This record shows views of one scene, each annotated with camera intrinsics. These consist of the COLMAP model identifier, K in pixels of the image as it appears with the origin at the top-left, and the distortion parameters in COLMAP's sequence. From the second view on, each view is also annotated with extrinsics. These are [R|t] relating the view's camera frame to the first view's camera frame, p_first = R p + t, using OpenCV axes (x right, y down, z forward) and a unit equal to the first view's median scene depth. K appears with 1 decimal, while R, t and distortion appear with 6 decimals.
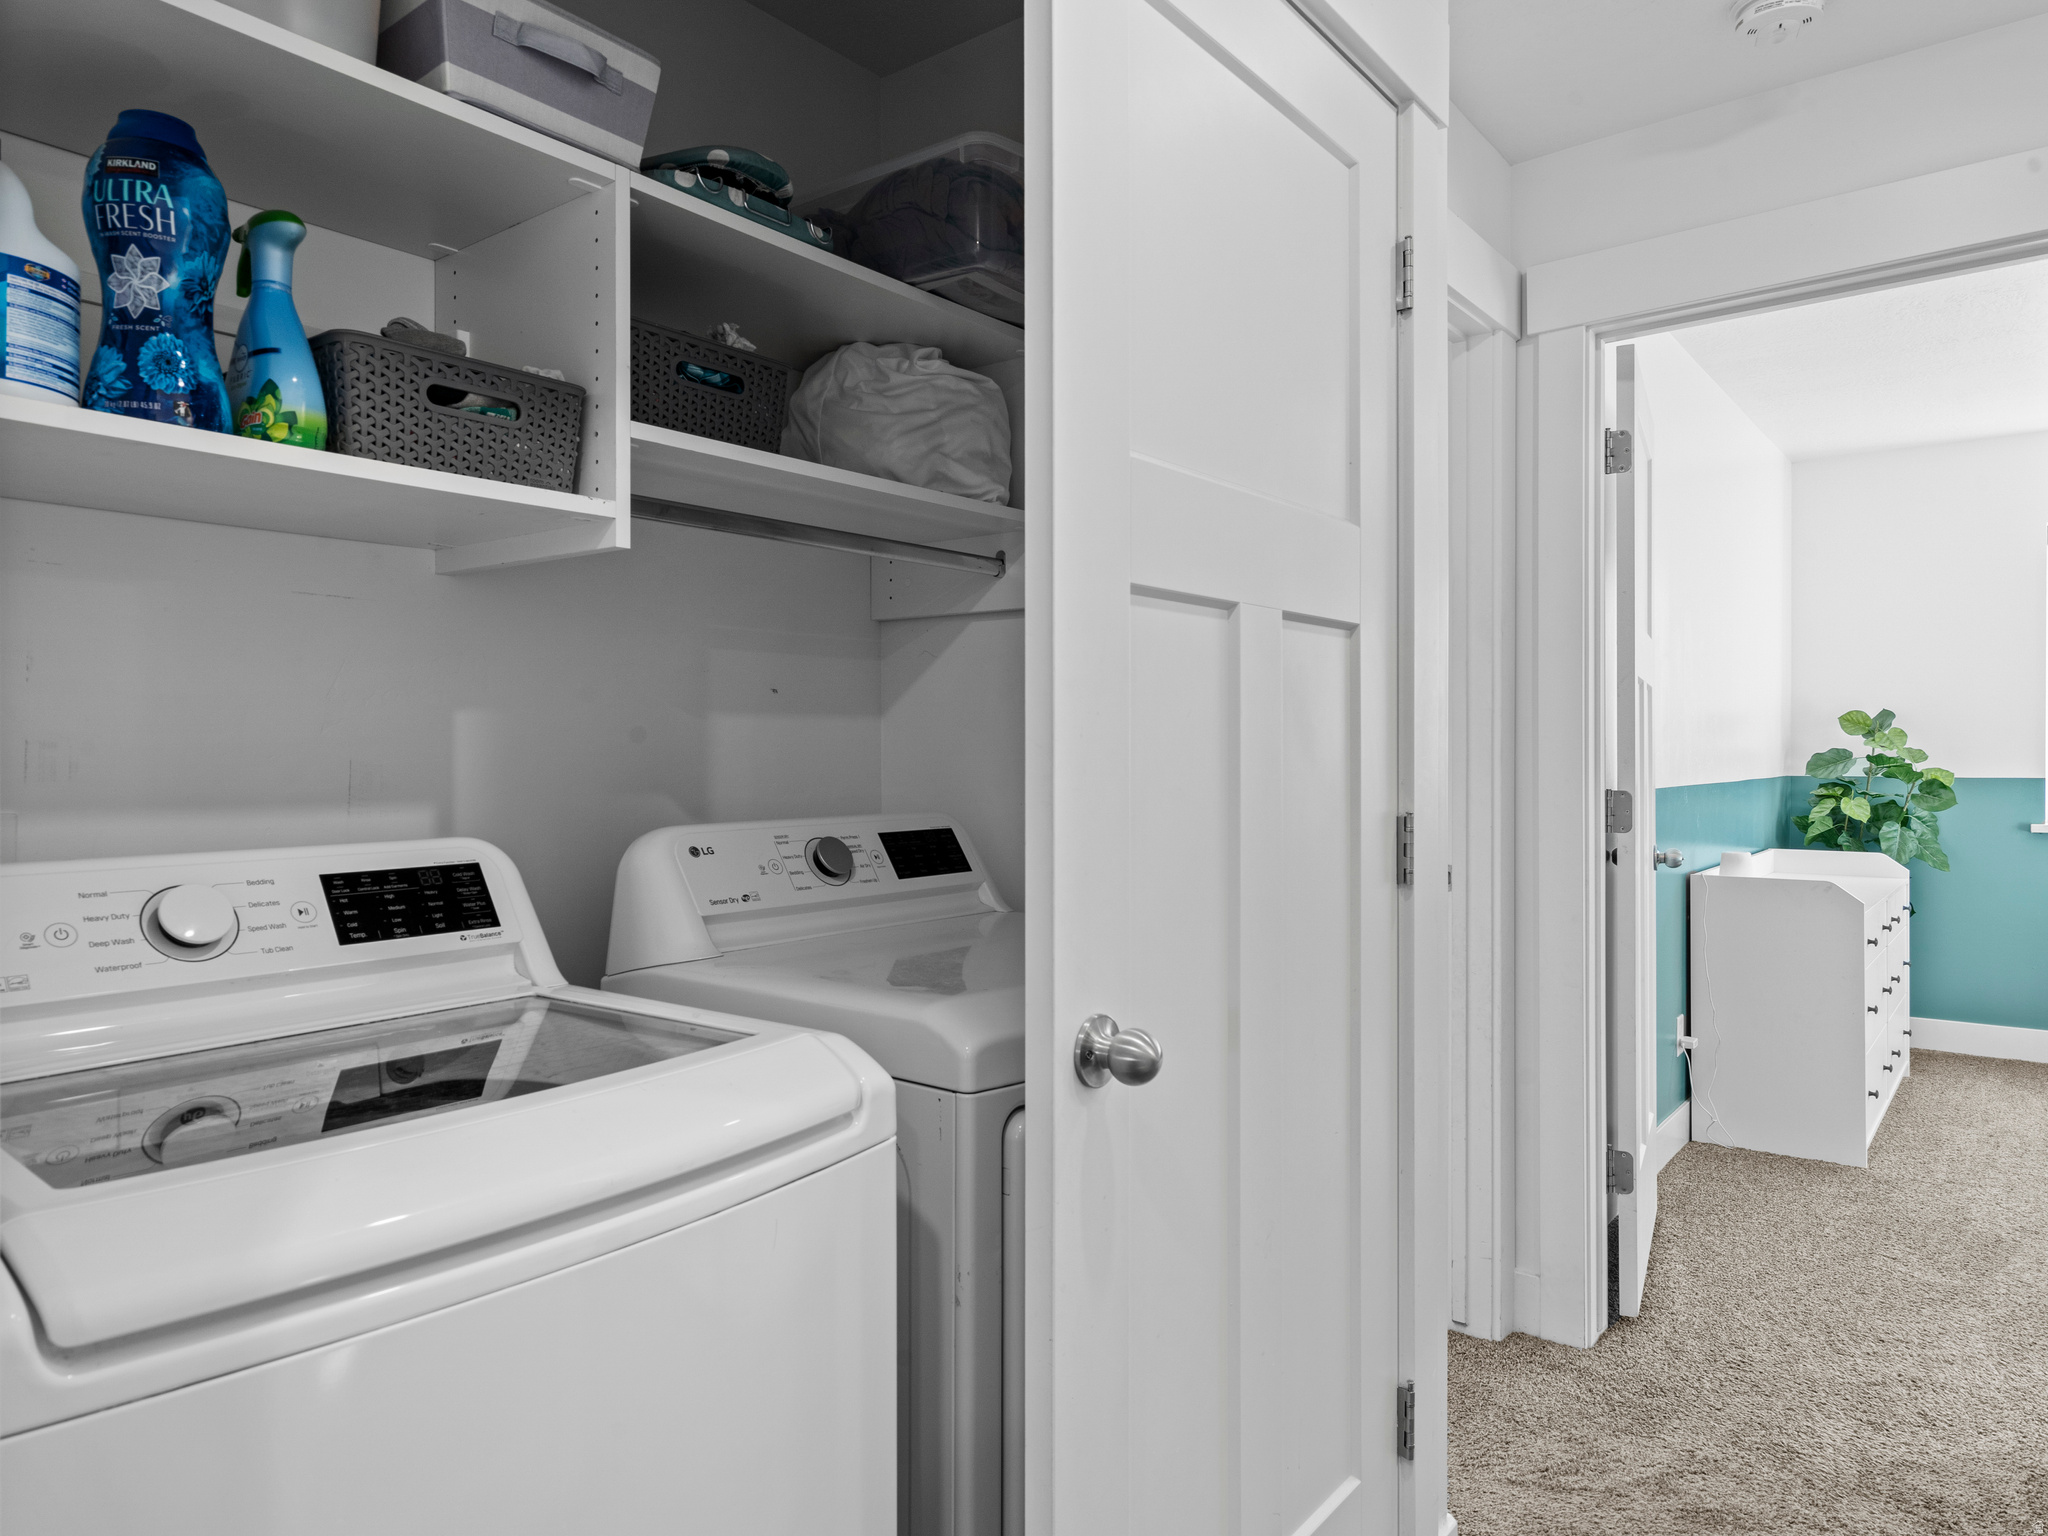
lens RADIAL K [[1302.4, 0, 1024.9], [0, 1302.4, 758.7], [0, 0, 1]] dist [0.002788, 0.005413]
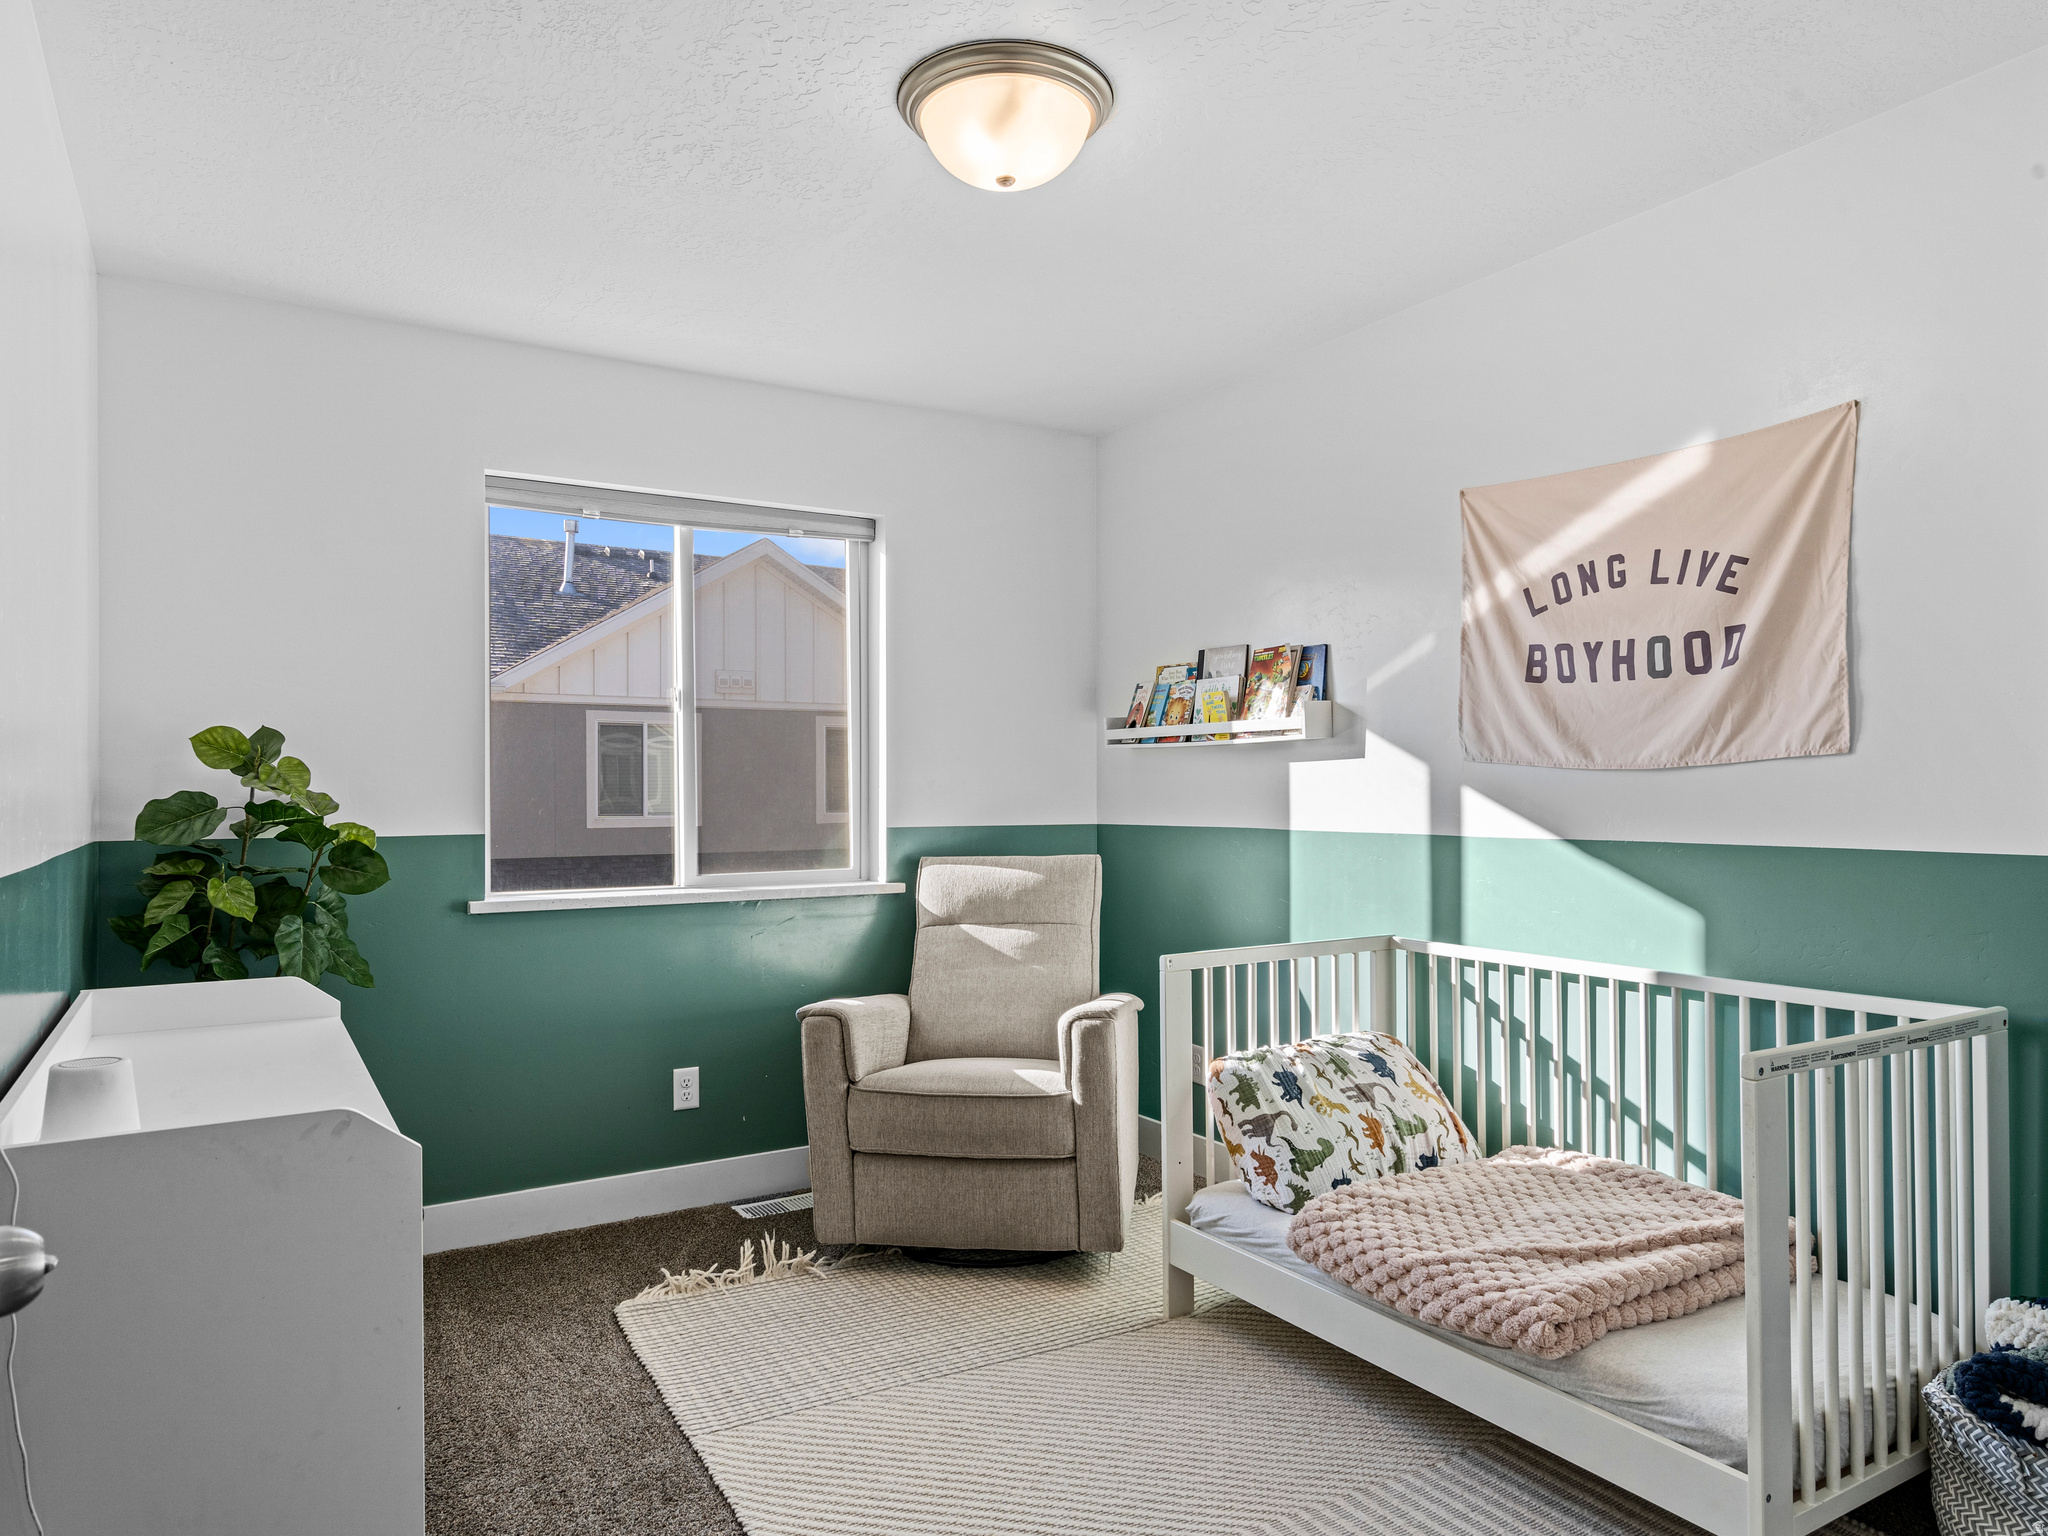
lens RADIAL K [[1302.4, 0, 1024.0], [0, 1302.4, 771.7], [0, 0, 1]] dist [0.002788, 0.005413]
pose [[0.344861, 0.016377, 0.938511, 0.218502], [0.006663, 0.999780, -0.019894, -0.002769], [-0.938630, 0.013114, 0.344676, 0.474070]]
